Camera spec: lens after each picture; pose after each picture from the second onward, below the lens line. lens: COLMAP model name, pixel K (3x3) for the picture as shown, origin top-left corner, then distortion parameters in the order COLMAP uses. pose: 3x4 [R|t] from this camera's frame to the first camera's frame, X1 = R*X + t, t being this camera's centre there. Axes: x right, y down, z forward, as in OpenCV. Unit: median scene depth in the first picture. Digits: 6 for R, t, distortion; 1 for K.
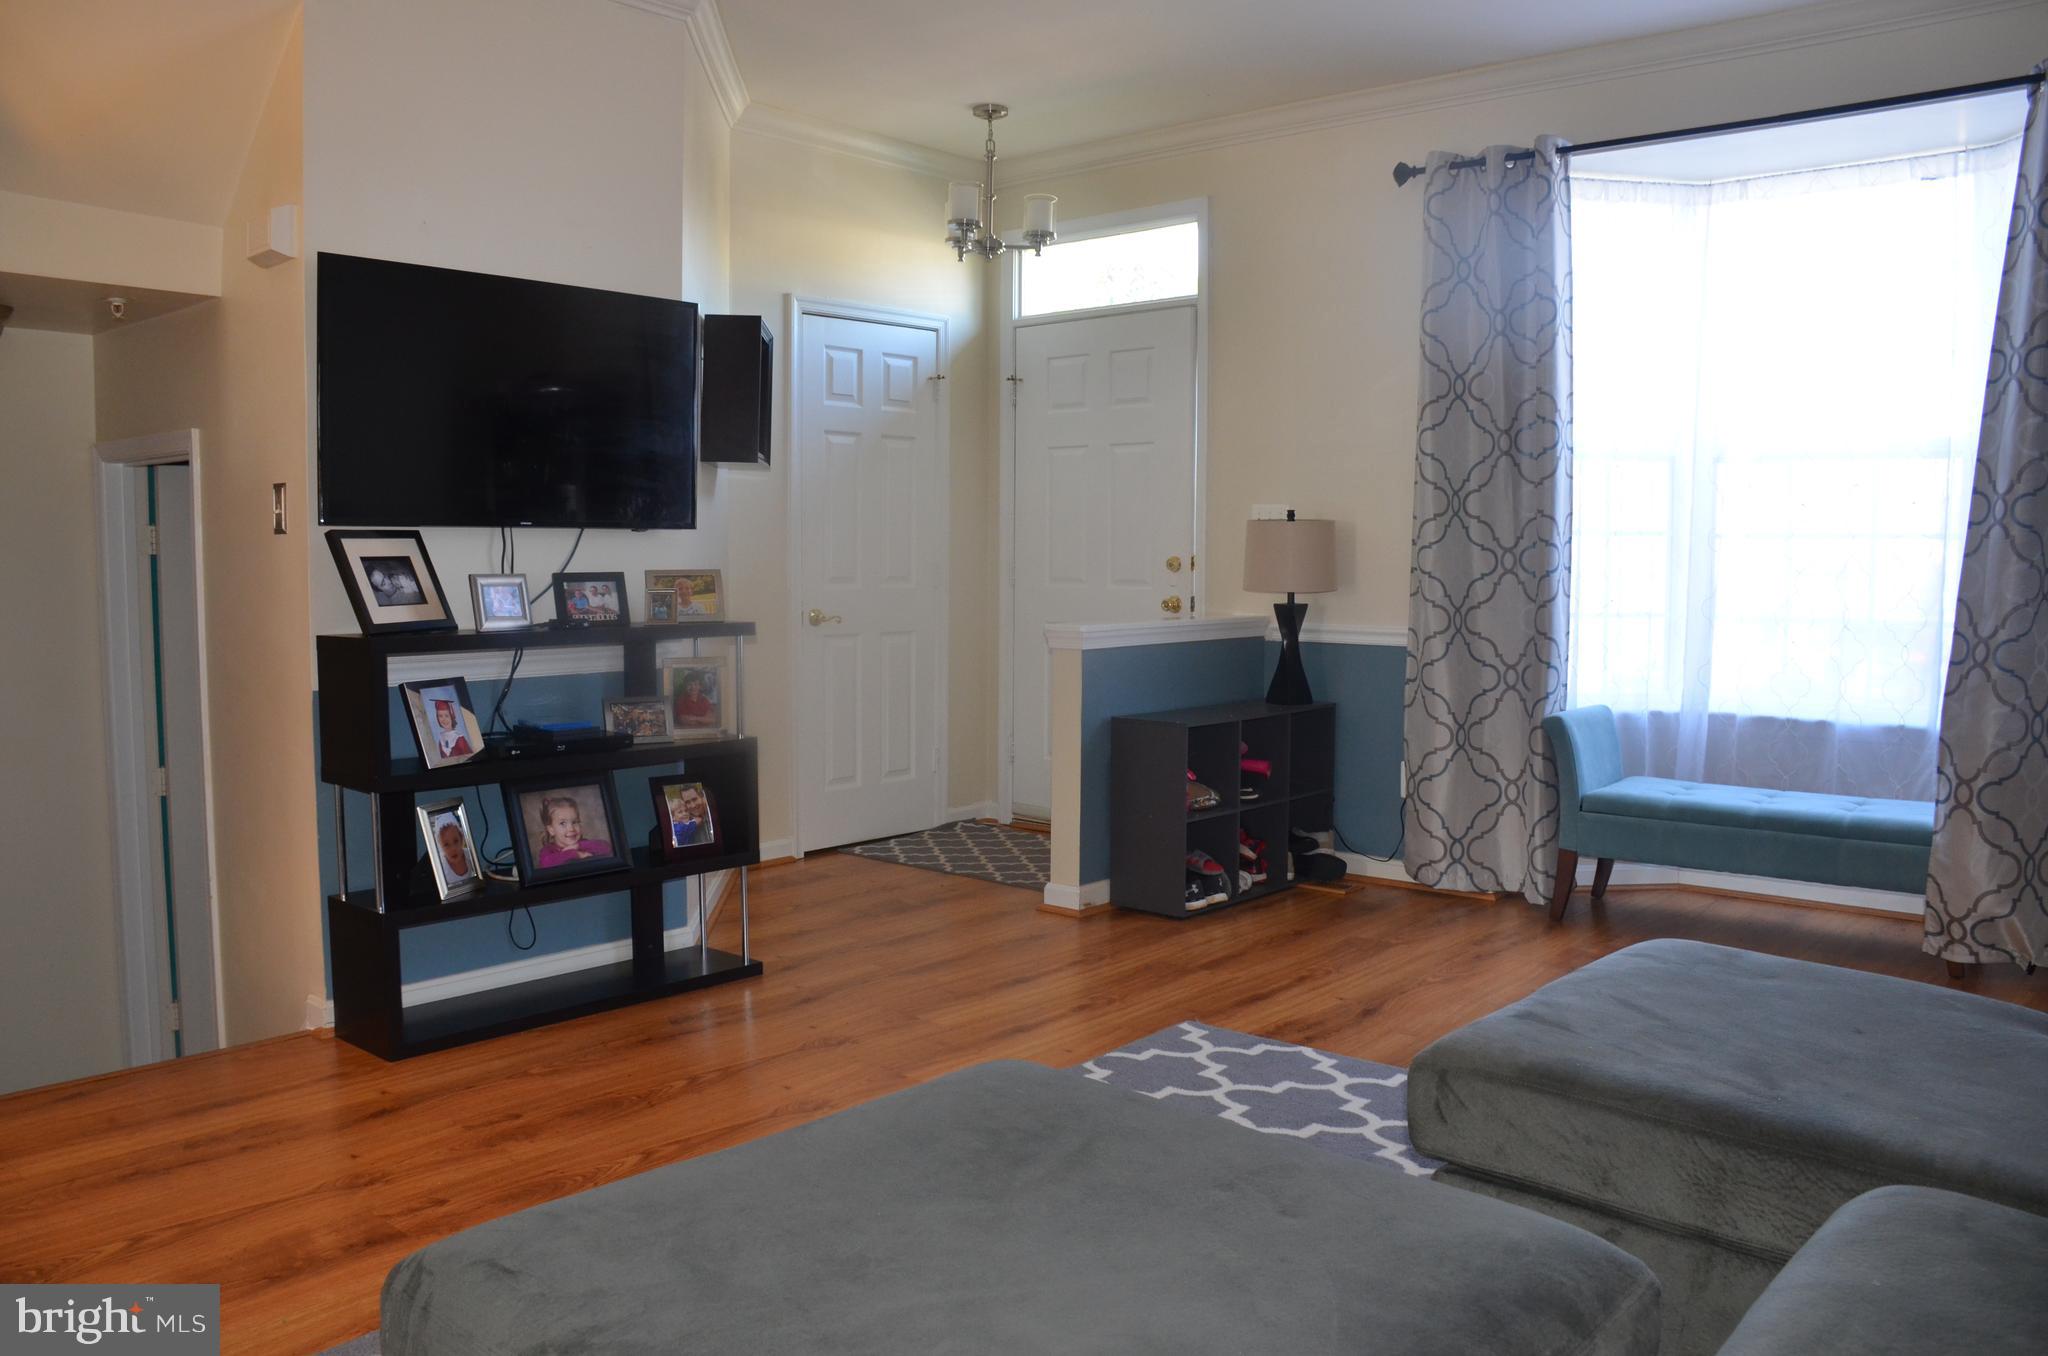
lens RADIAL K [[1587.8, 0, 1016.9], [0, 1587.8, 683.6], [0, 0, 1]] dist [-0.151830, 0.104251]
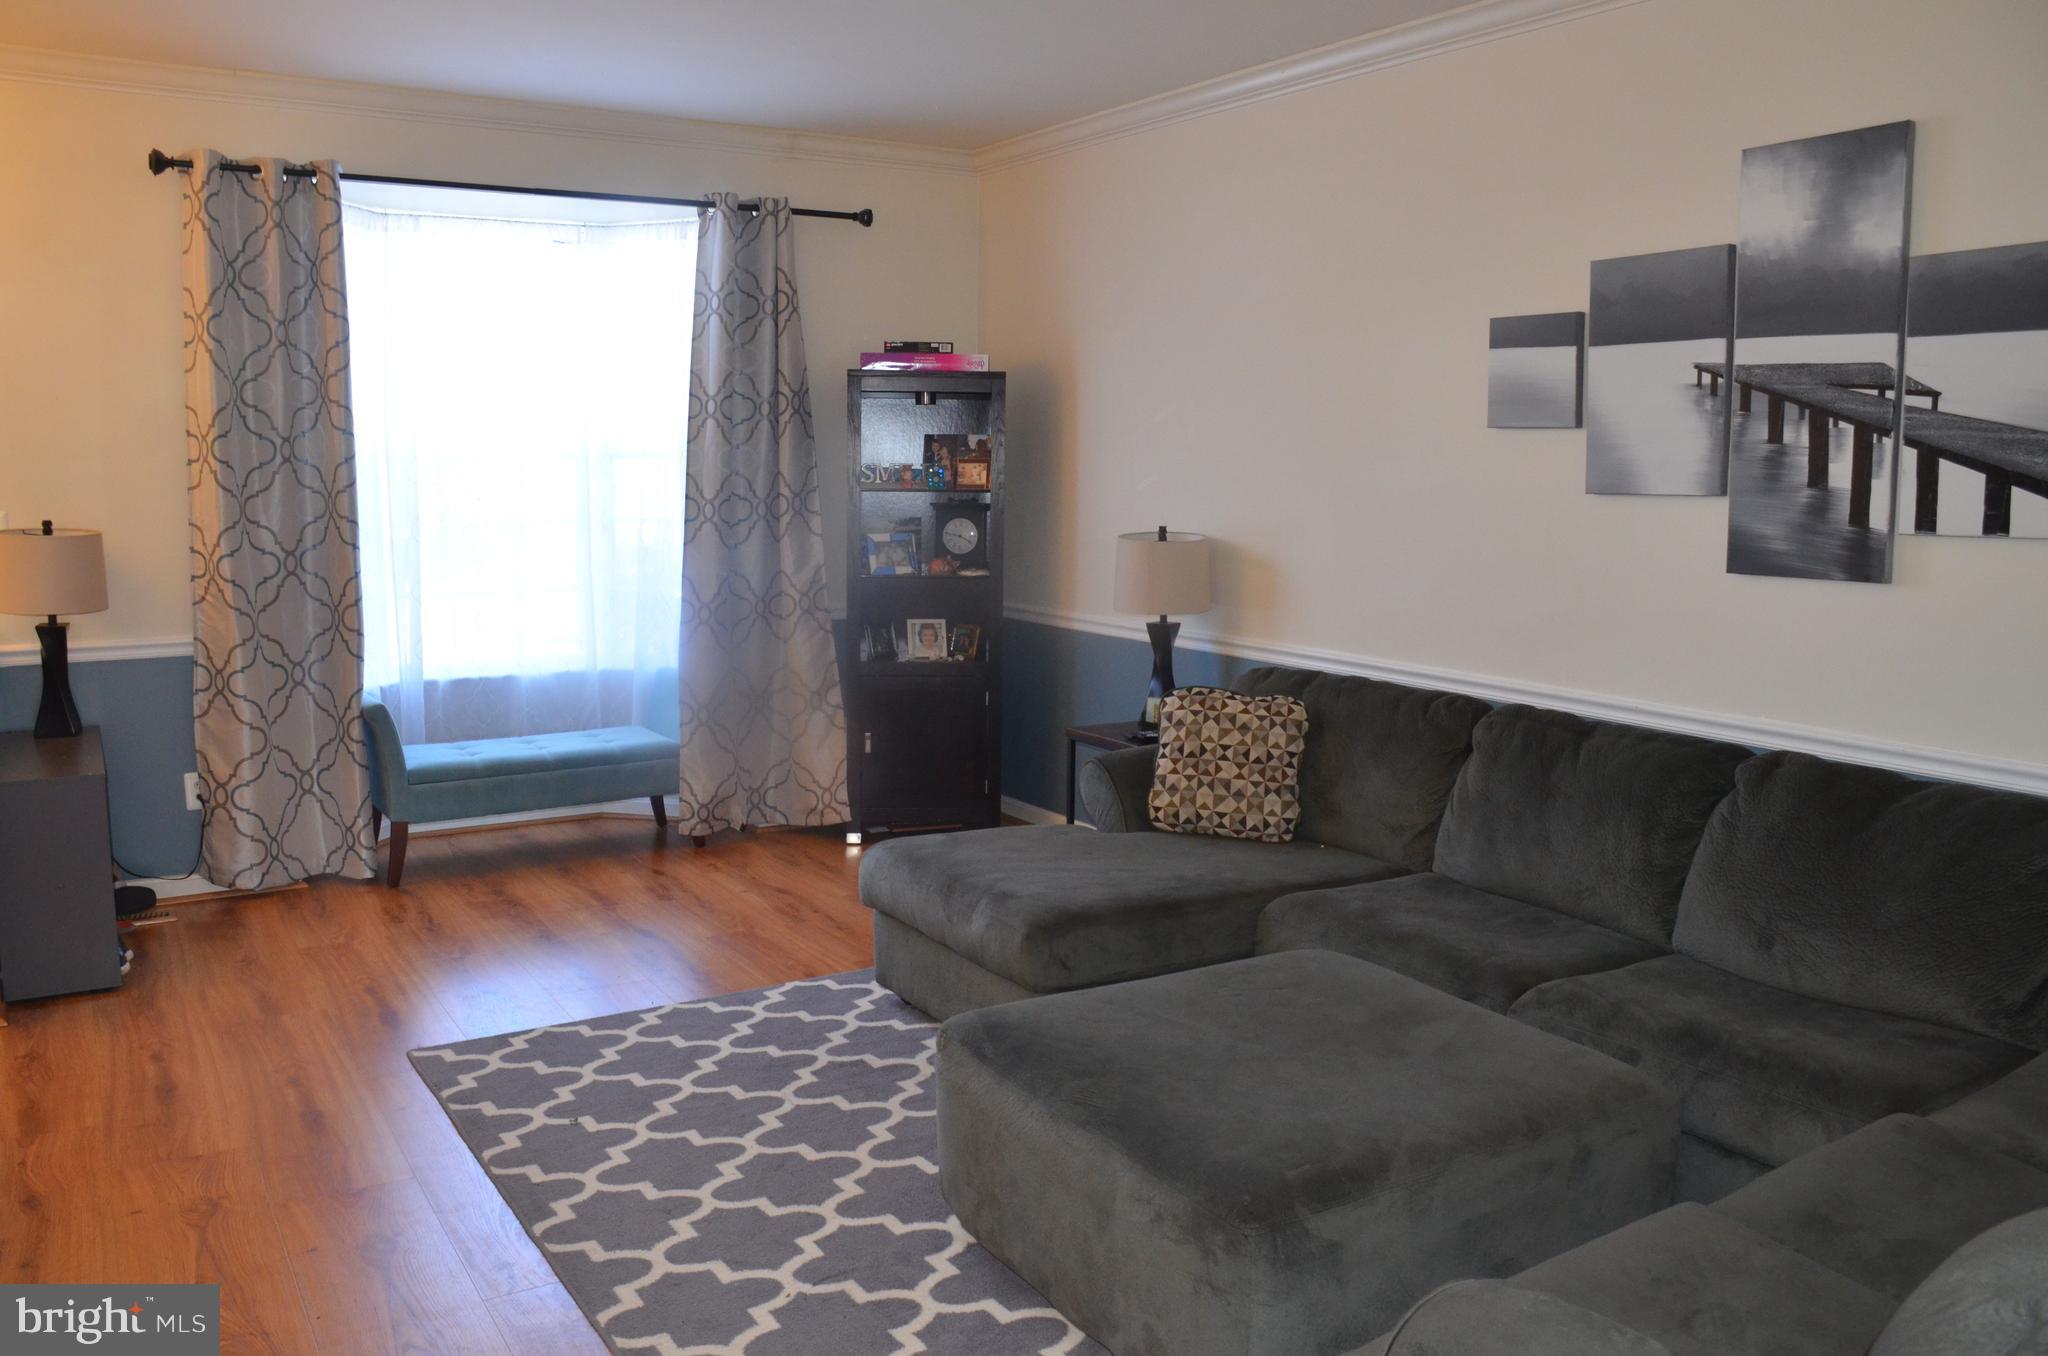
lens RADIAL K [[1587.8, 0, 1016.9], [0, 1587.8, 683.6], [0, 0, 1]] dist [-0.151830, 0.104251]
pose [[0.286333, -0.133862, 0.948733, -0.666531], [0.072951, 0.990364, 0.117719, -0.106355], [-0.955349, 0.035504, 0.293340, 0.302644]]
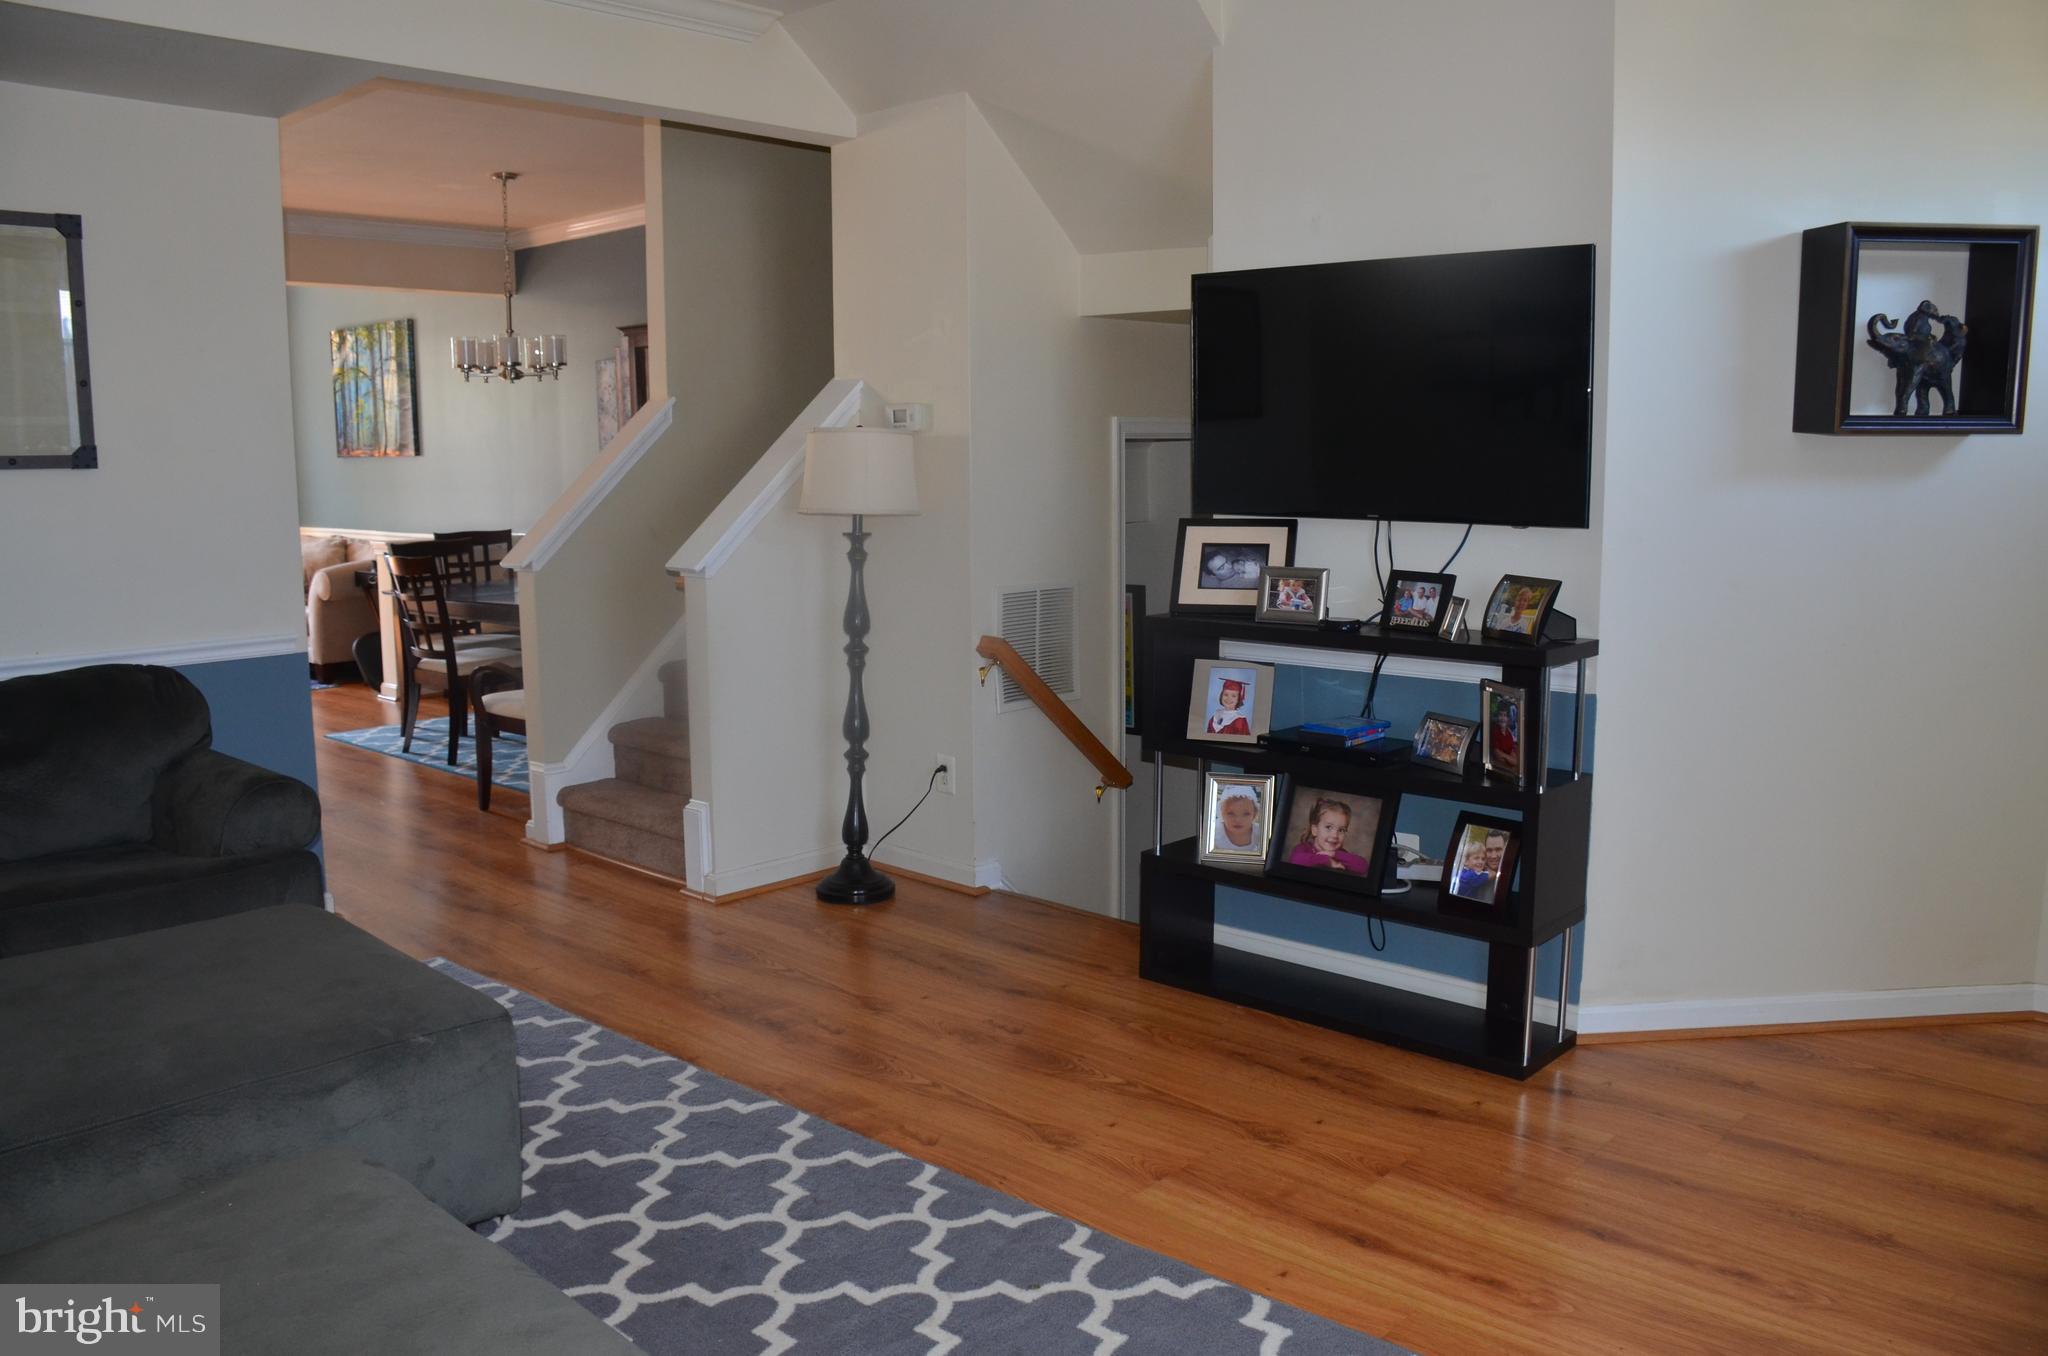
lens RADIAL K [[1587.8, 0, 1016.9], [0, 1587.8, 683.6], [0, 0, 1]] dist [-0.151830, 0.104251]
pose [[-0.020482, 0.146613, -0.988982, 0.641998], [-0.073922, 0.986260, 0.147741, -0.123824], [0.997054, 0.076134, -0.009363, 0.775832]]
